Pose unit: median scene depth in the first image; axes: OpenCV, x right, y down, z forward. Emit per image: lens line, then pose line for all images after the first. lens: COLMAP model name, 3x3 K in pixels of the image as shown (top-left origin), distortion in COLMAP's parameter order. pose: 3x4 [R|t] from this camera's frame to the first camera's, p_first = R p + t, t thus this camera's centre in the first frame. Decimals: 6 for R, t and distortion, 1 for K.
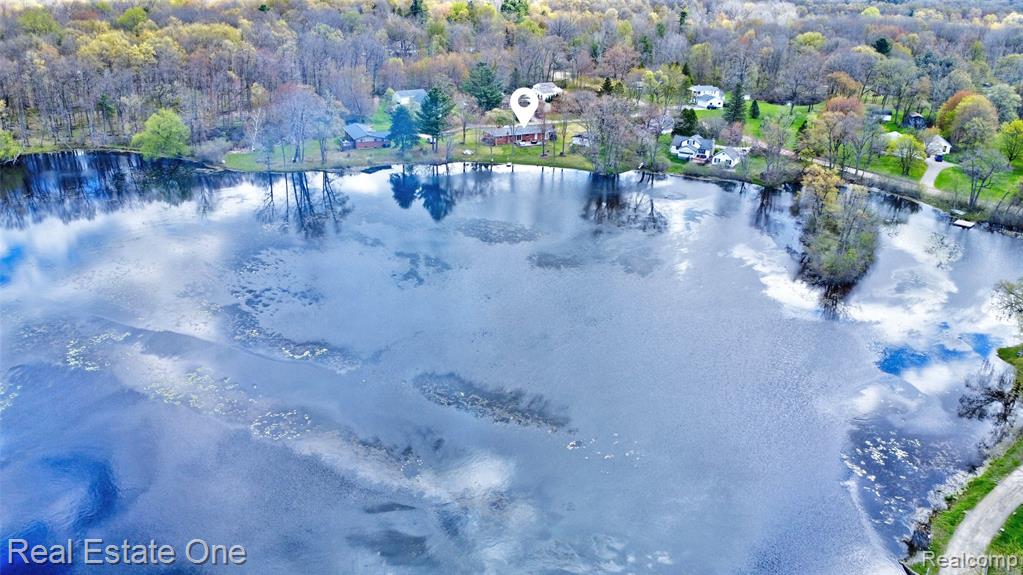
lens RADIAL K [[756.7, 0, 509.4], [0, 756.7, 286.5], [0, 0, 1]] dist [-0.034009, -0.010966]
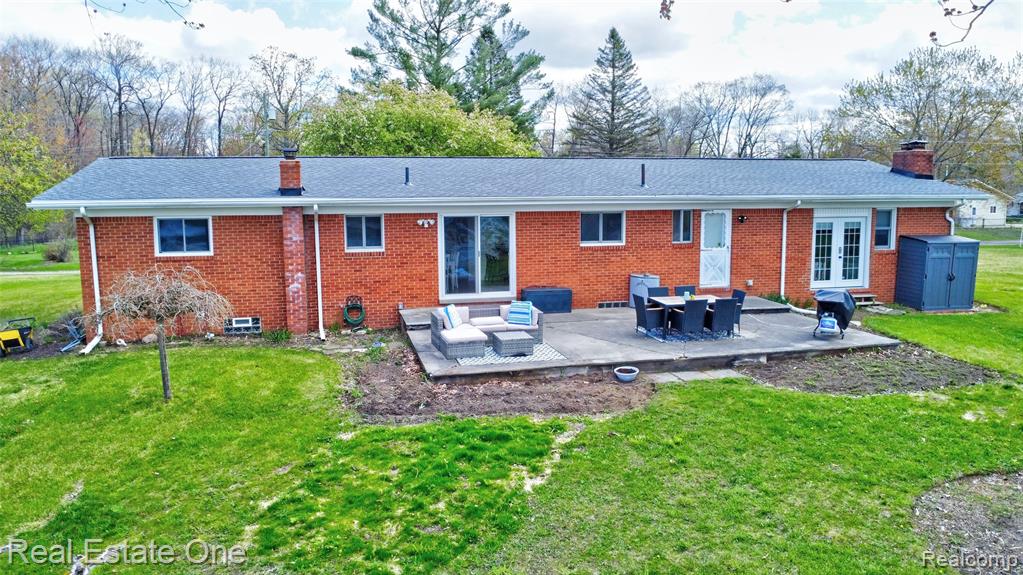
lens RADIAL K [[756.7, 0, 513.0], [0, 756.7, 284.8], [0, 0, 1]] dist [-0.034009, -0.010966]
pose [[0.976334, -0.005758, -0.216190, 0.030312], [-0.057859, 0.956252, -0.286765, -0.165582], [0.208384, 0.292487, 0.933289, 0.891000]]
